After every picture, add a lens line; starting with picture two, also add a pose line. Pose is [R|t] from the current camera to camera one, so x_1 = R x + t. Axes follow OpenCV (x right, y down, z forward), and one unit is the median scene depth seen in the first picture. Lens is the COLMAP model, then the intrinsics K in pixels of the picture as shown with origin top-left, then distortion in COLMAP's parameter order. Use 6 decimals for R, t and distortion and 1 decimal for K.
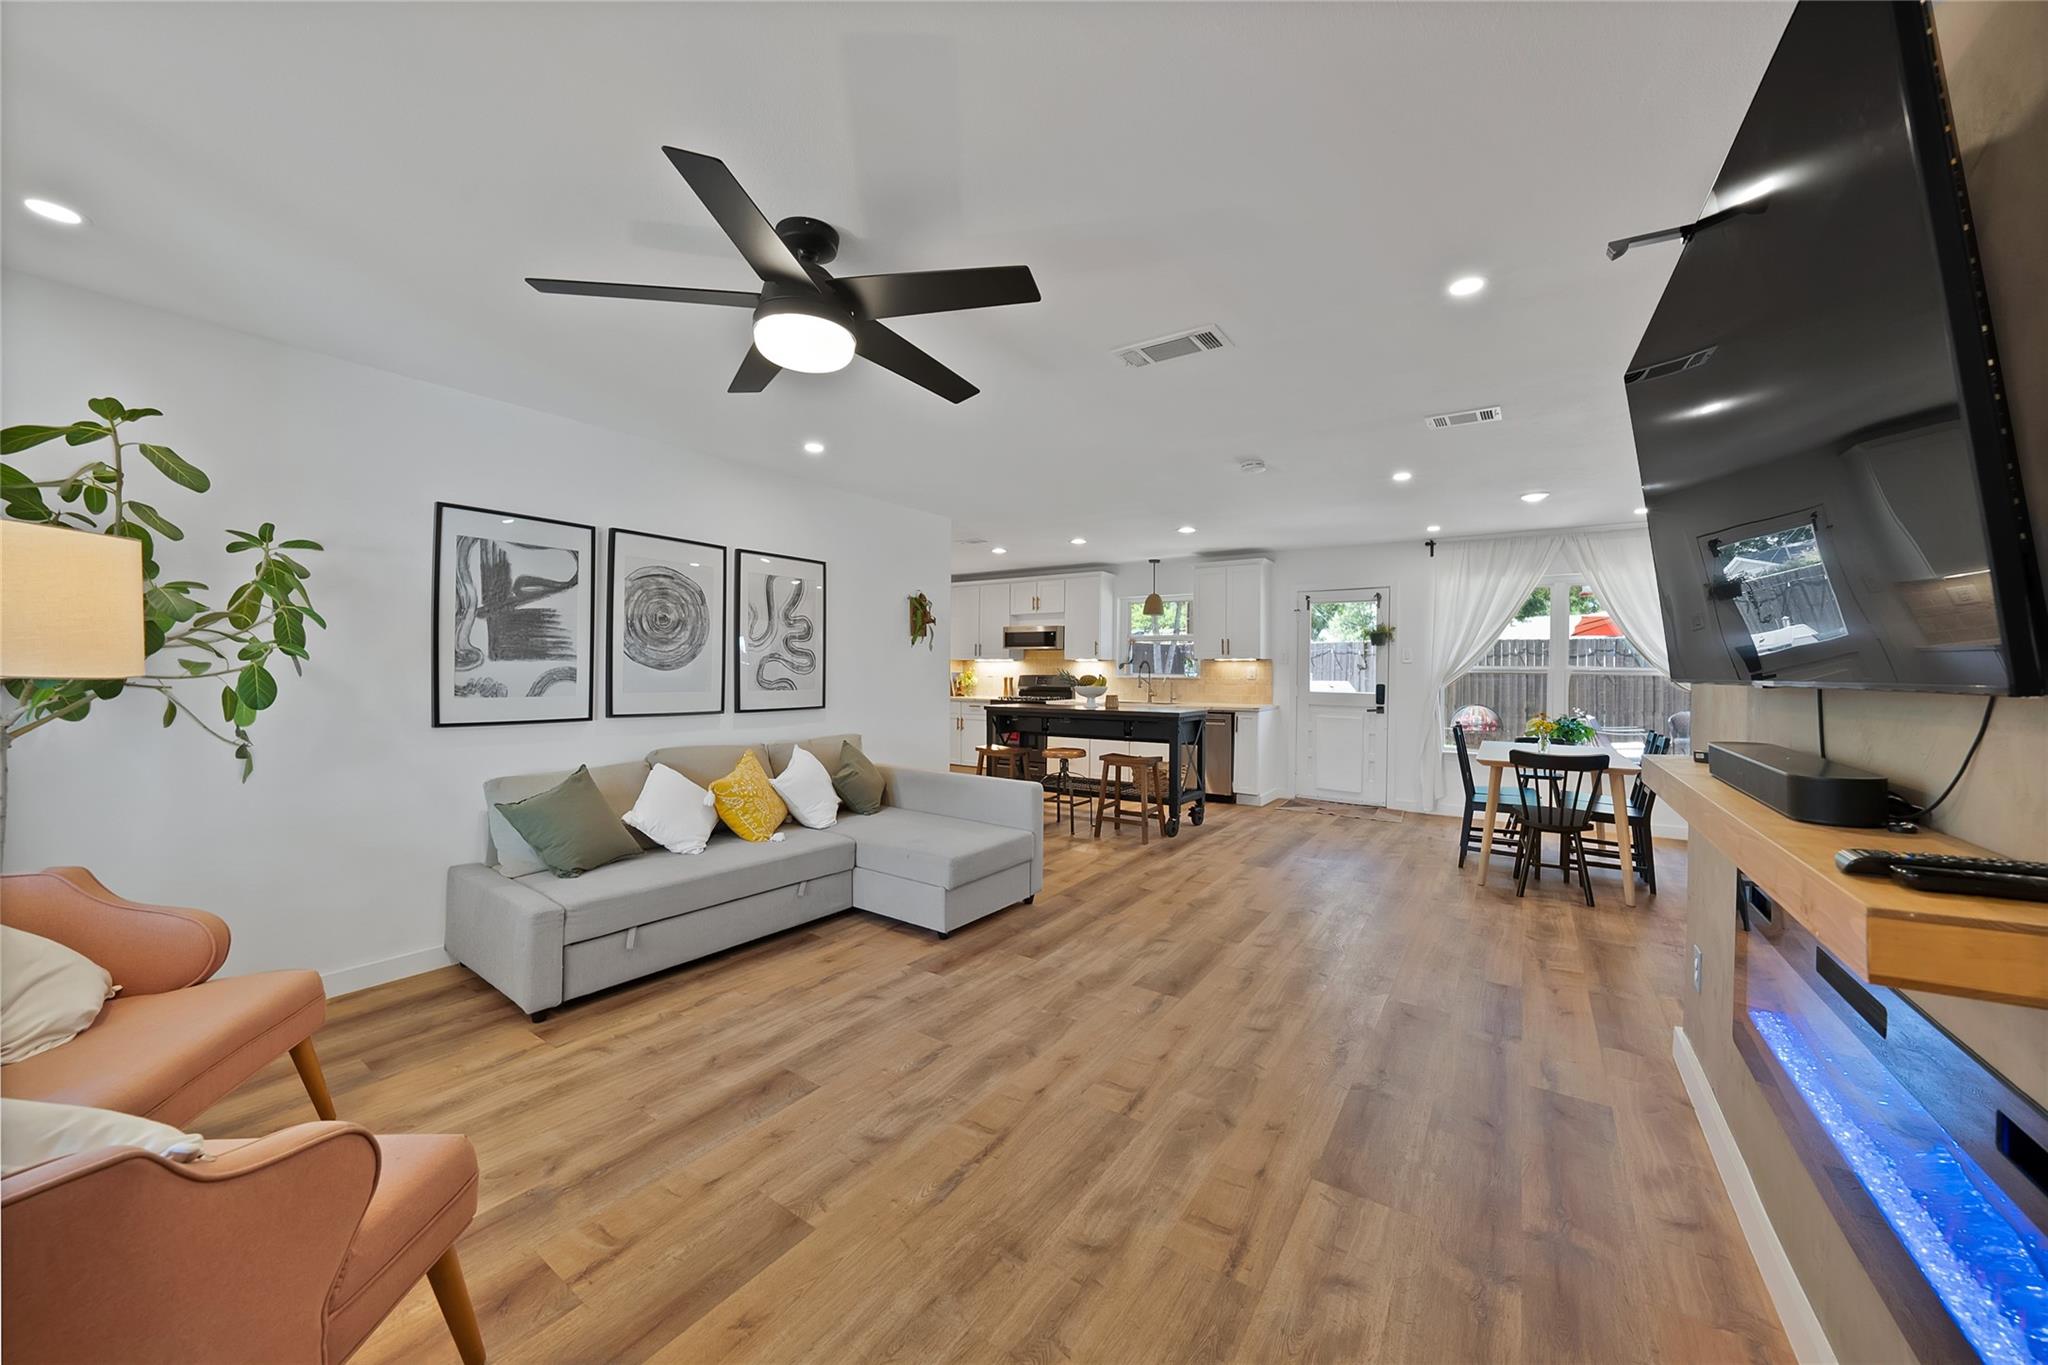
lens RADIAL K [[735.5, 0, 1018.5], [0, 735.5, 663.3], [0, 0, 1]] dist [-0.018467, -0.000003]
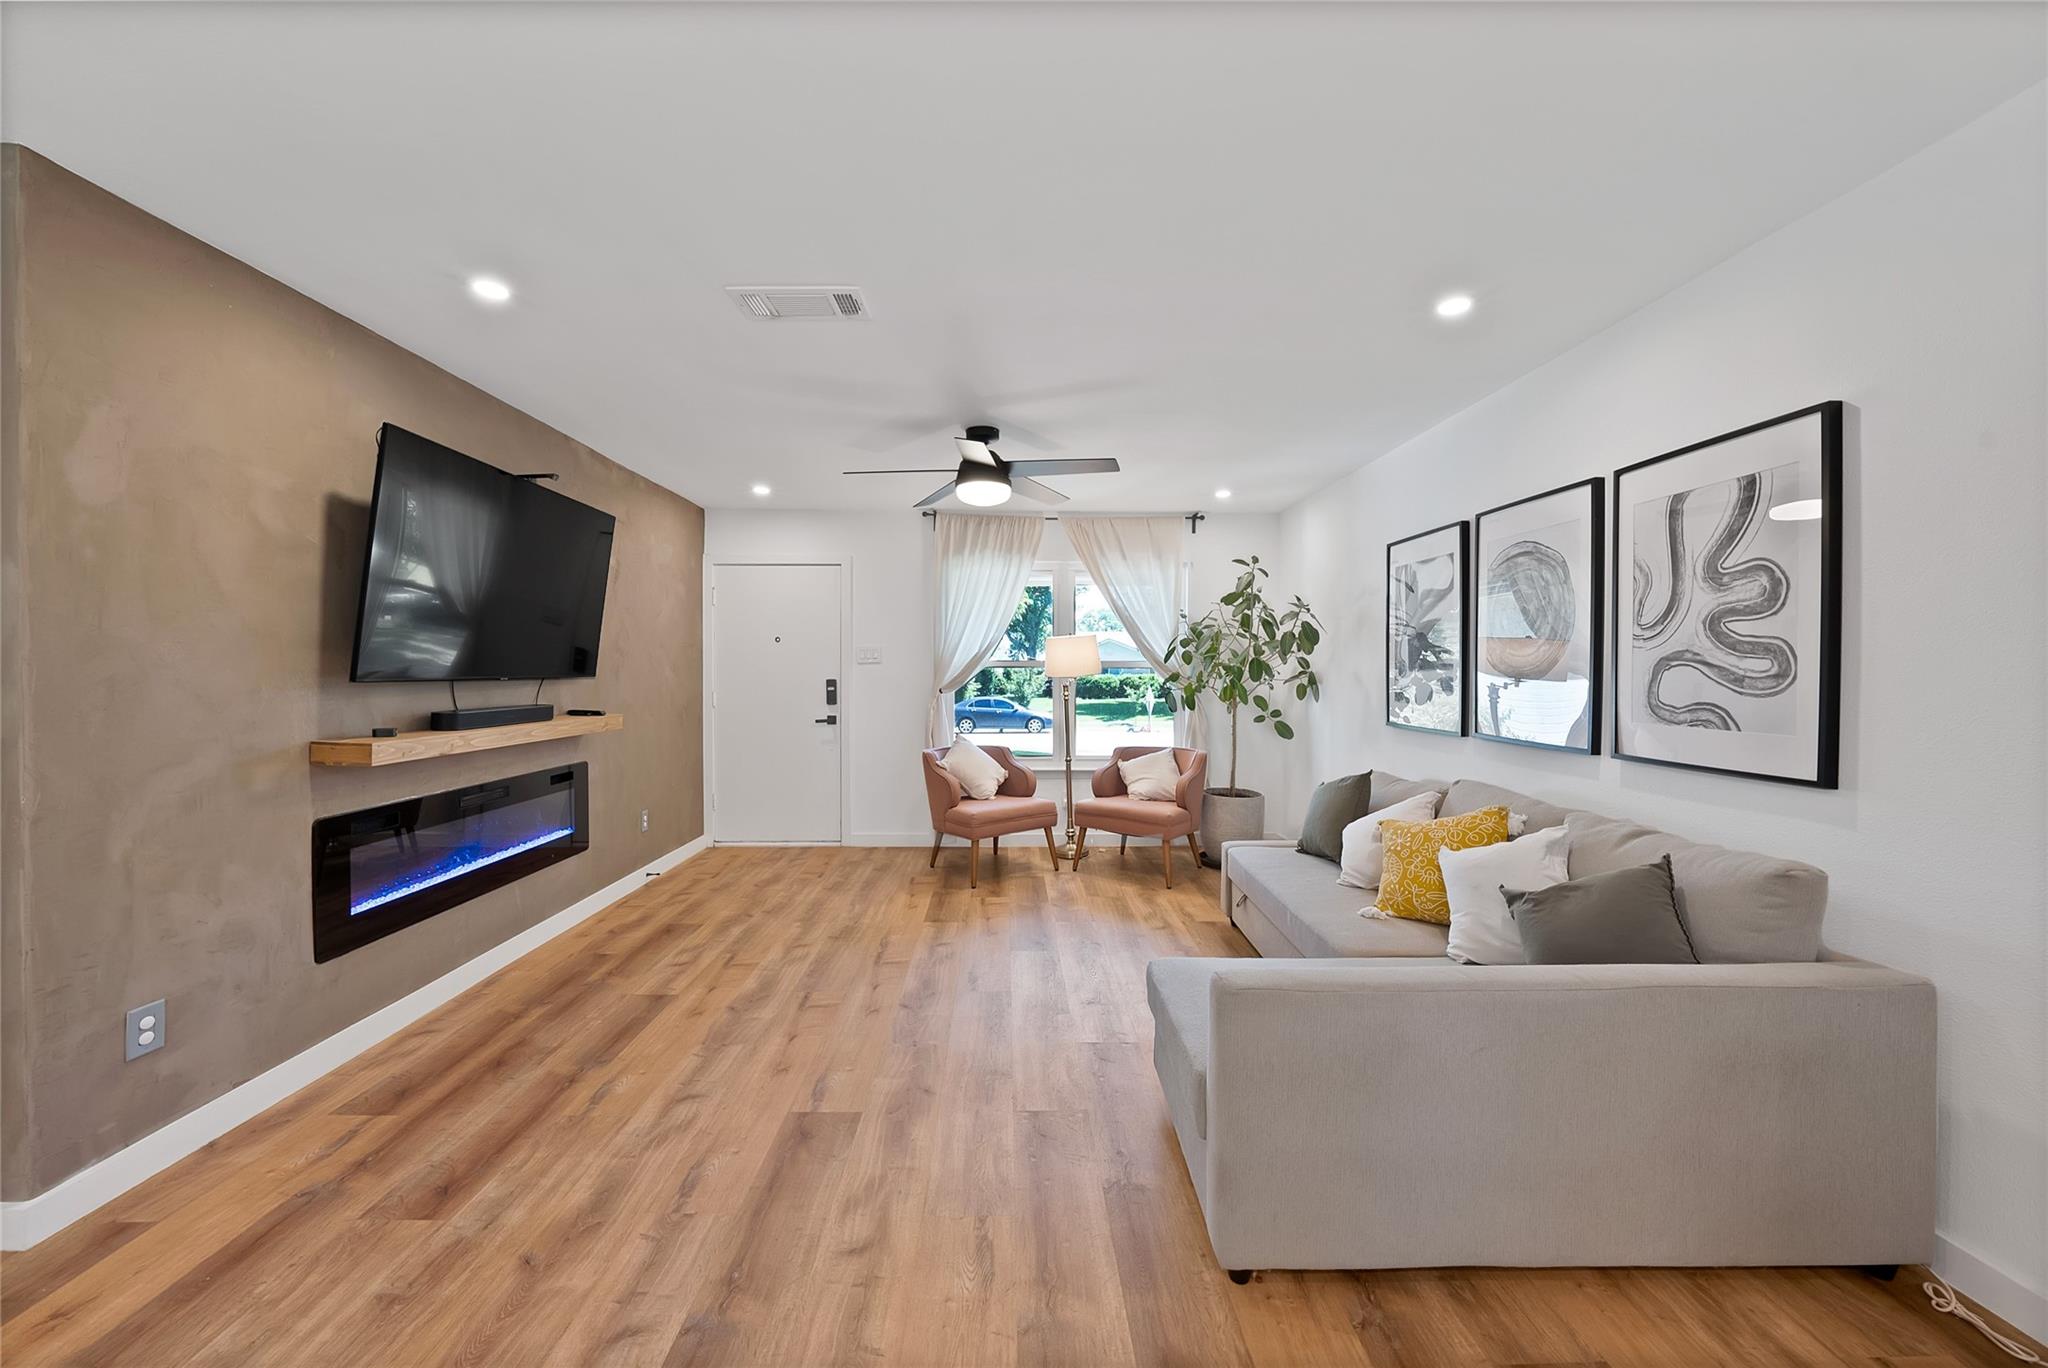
lens RADIAL K [[734.0, 0, 1026.9], [0, 734.0, 674.8], [0, 0, 1]] dist [-0.031436, 0.007591]
pose [[-0.805605, -0.005598, -0.592426, 0.351834], [-0.005008, 0.999984, -0.002639, 0.006866], [0.592431, 0.000840, -0.805620, 1.307795]]
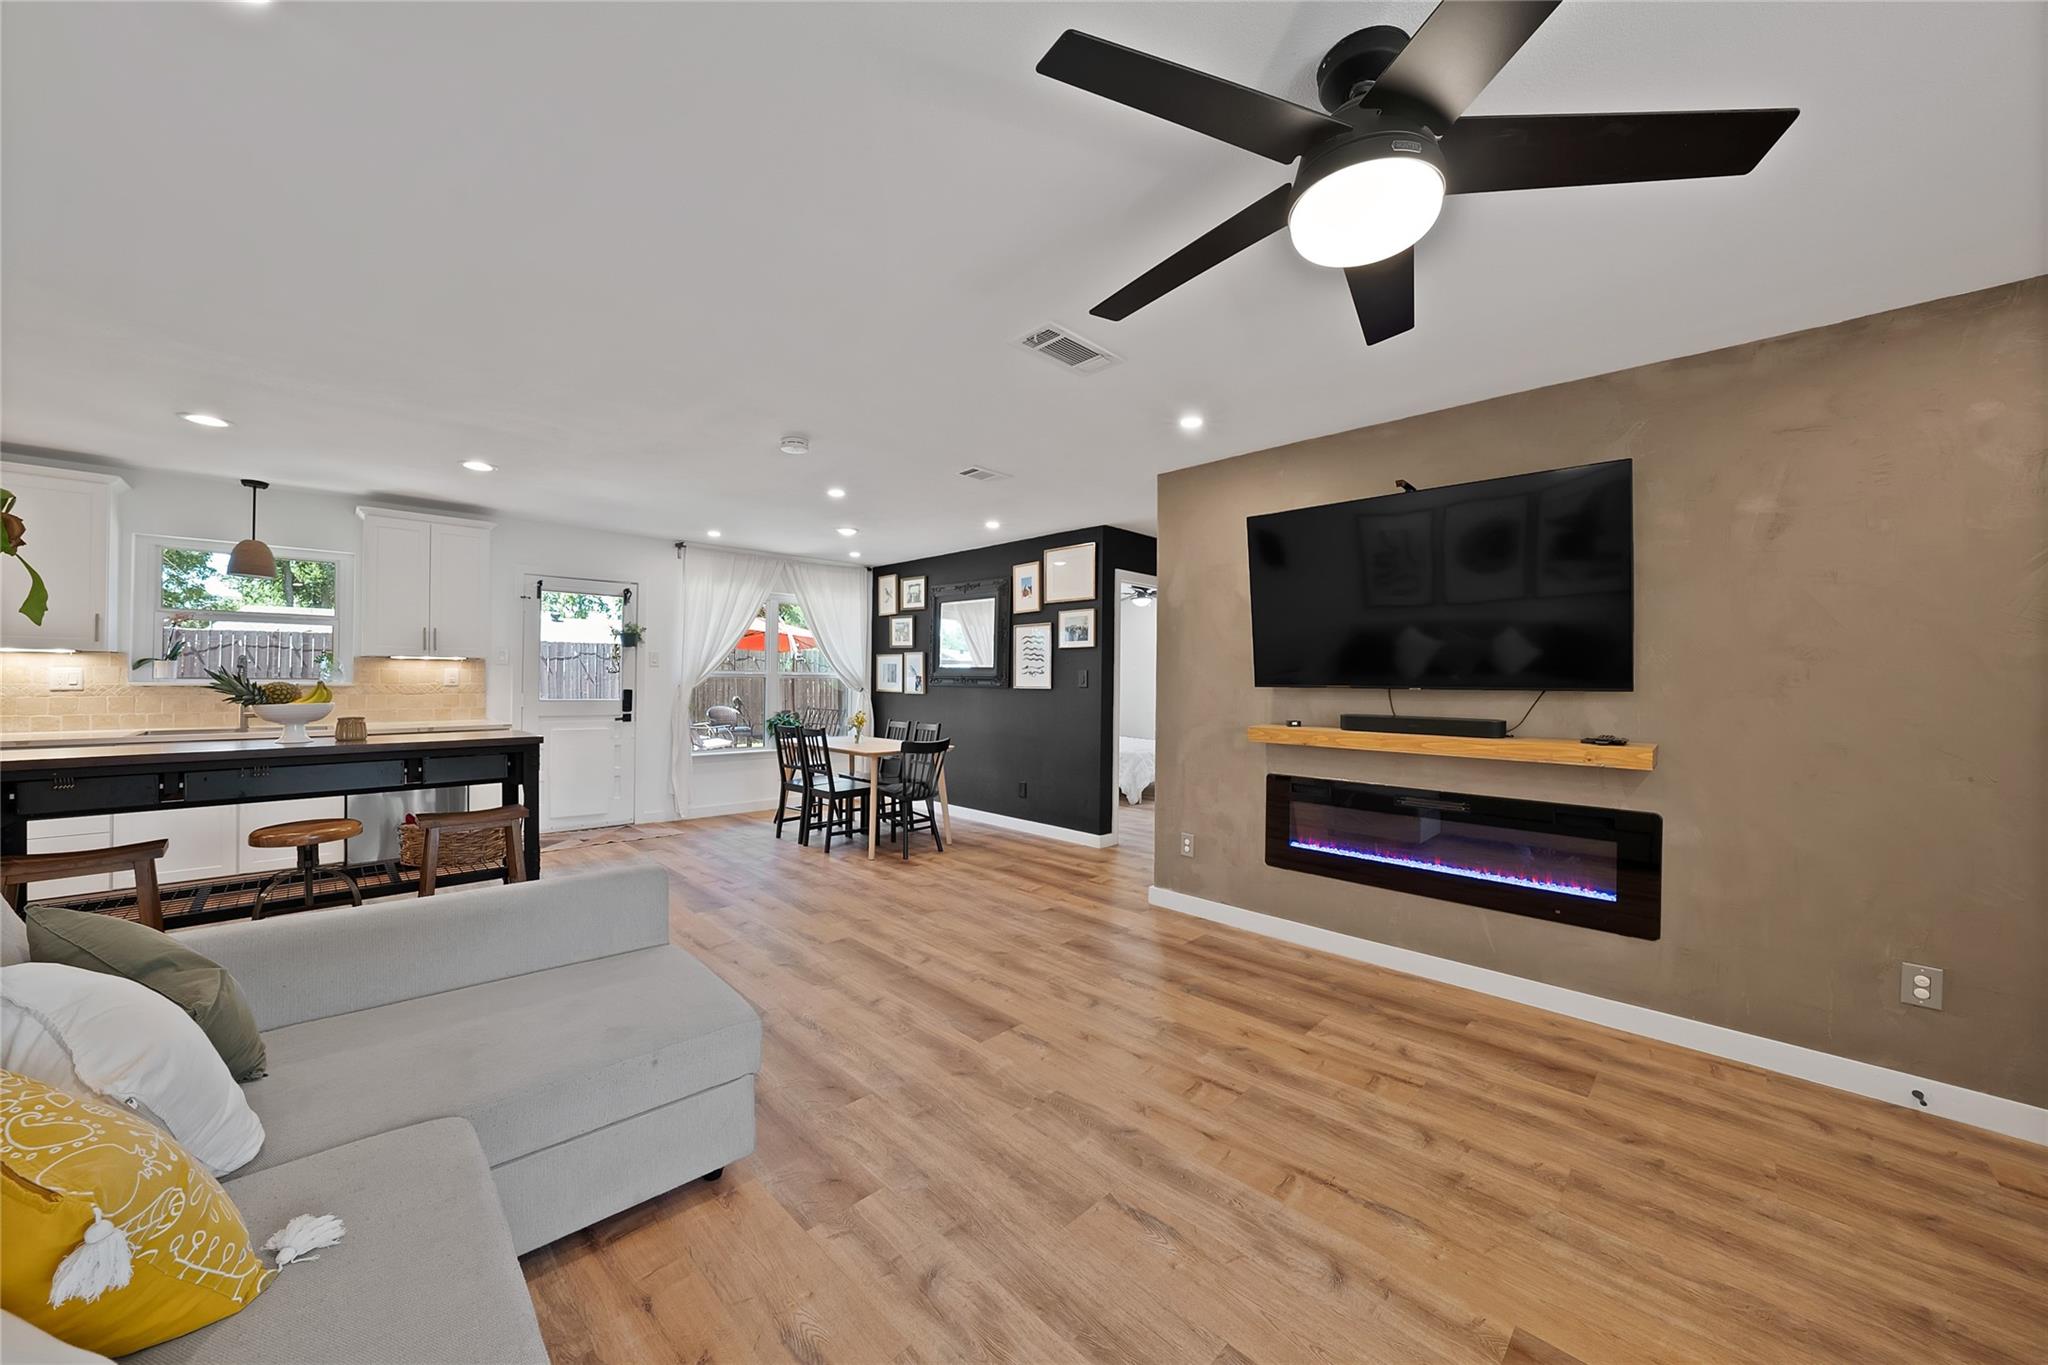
lens RADIAL K [[729.4, 0, 1024.9], [0, 729.4, 674.1], [0, 0, 1]] dist [-0.030781, 0.007191]
pose [[0.179614, 0.000172, 0.983737, -0.533120], [-0.016186, 0.999865, 0.002780, -0.001510], [-0.983604, -0.016422, 0.179593, 0.625583]]
